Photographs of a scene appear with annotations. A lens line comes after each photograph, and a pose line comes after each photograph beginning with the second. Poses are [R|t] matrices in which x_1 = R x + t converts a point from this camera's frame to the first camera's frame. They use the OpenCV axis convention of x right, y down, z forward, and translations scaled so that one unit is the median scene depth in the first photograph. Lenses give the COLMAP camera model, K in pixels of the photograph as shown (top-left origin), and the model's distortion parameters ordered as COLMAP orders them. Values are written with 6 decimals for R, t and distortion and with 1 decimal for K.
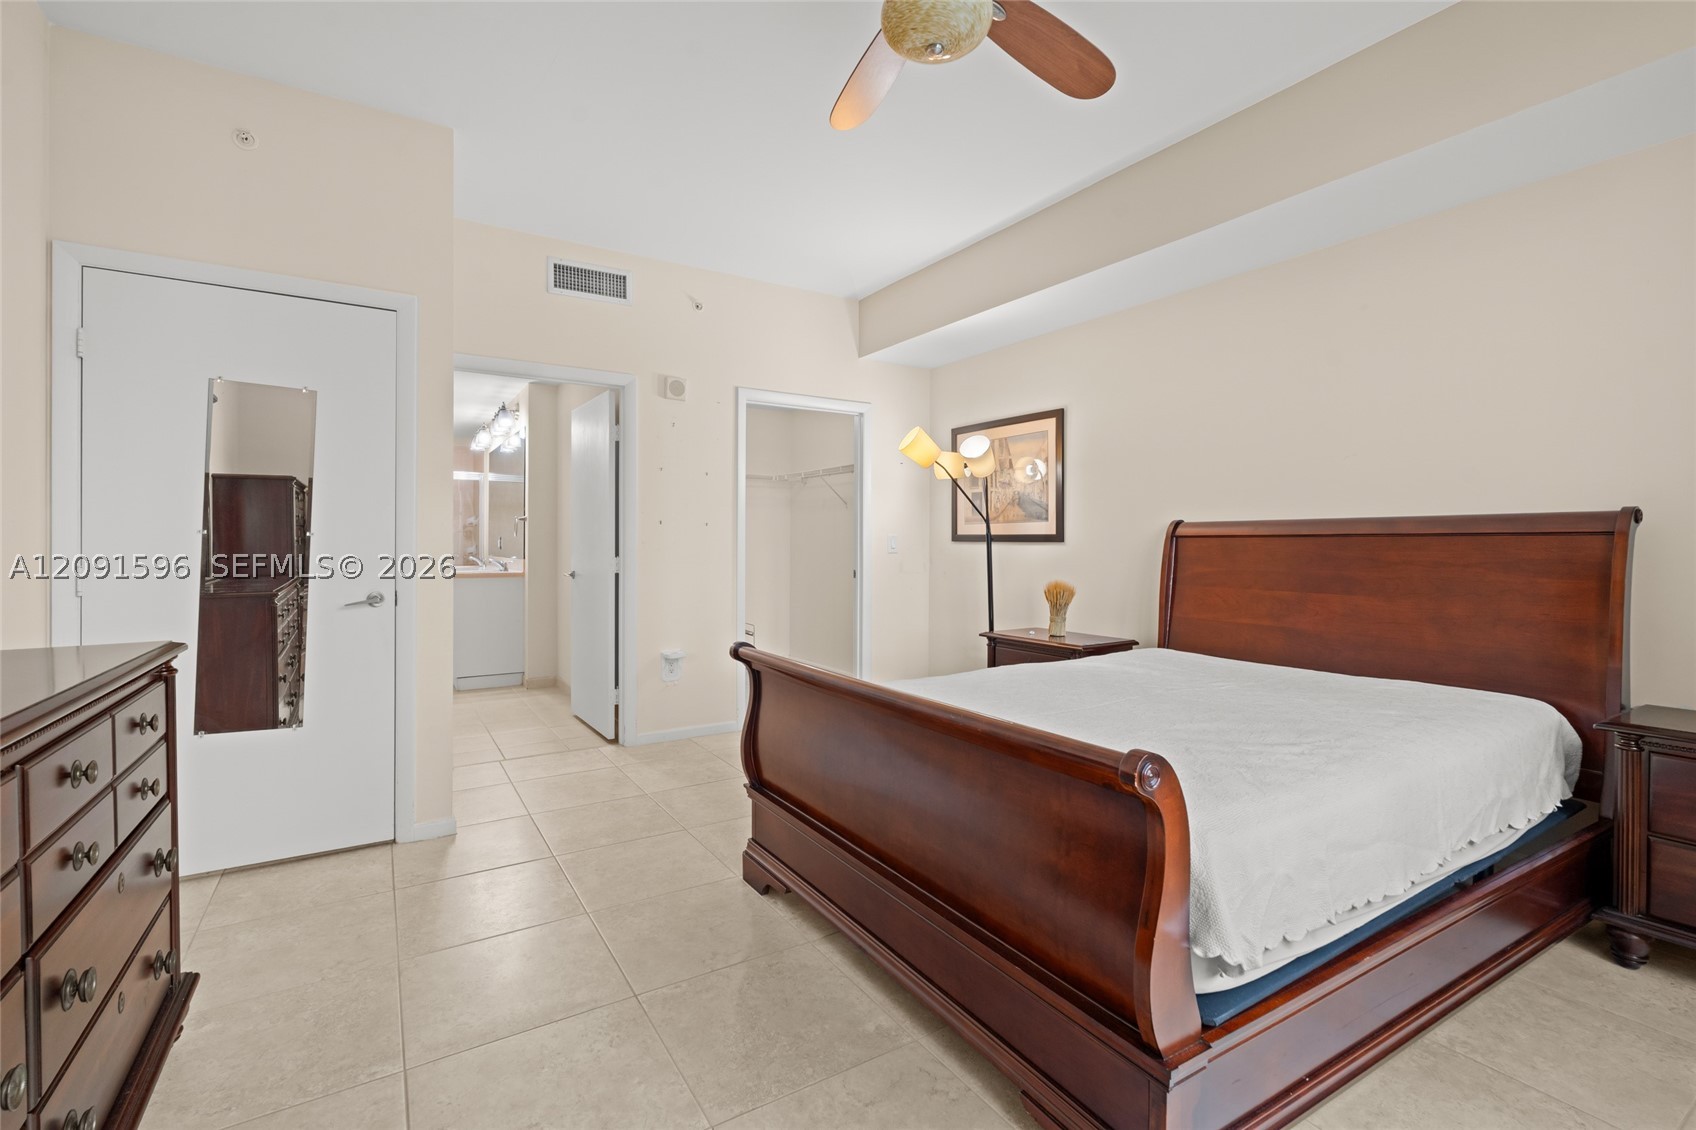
lens RADIAL K [[750.5, 0, 840.3], [0, 750.5, 545.3], [0, 0, 1]] dist [-0.003059, 0.000109]
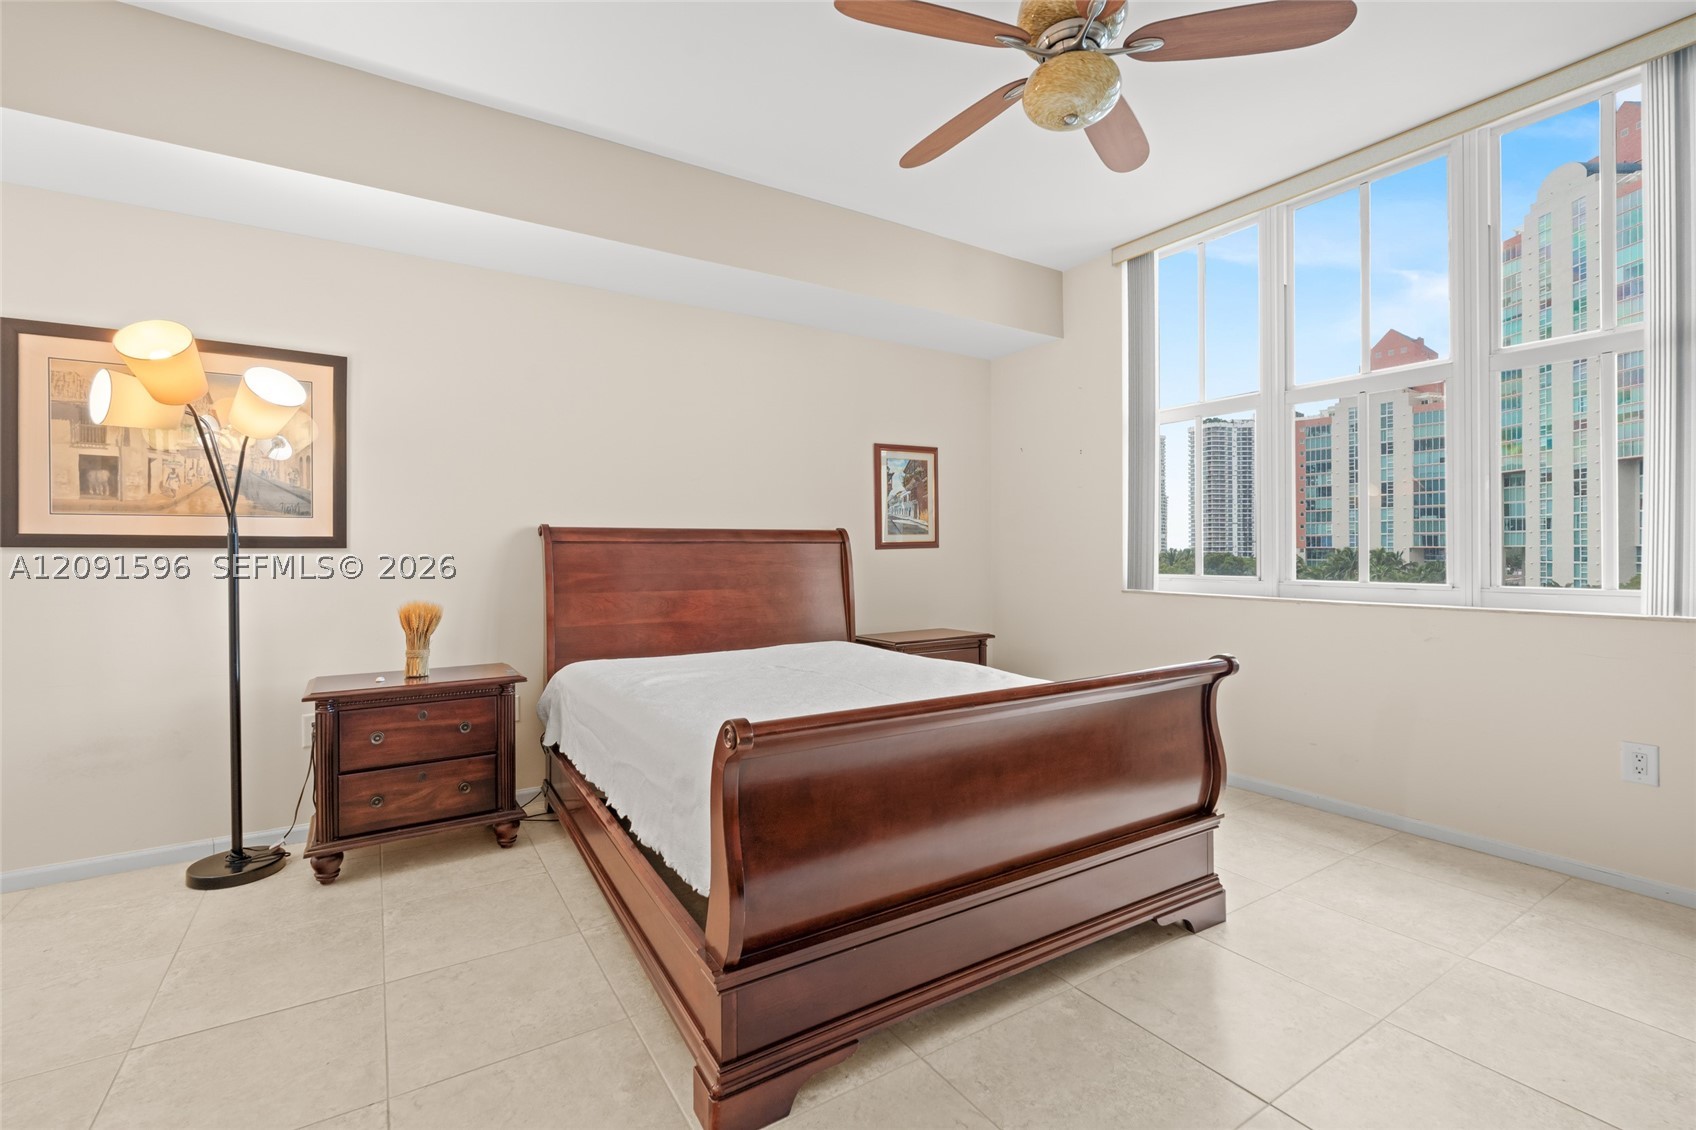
lens RADIAL K [[754.1, 0, 837.8], [0, 754.1, 556.2], [0, 0, 1]] dist [-0.002077, -0.000291]
pose [[-0.007937, -0.014138, 0.999869, -0.447938], [0.002455, 0.999897, 0.014158, -0.006059], [-0.999965, 0.002567, -0.007902, 0.591662]]
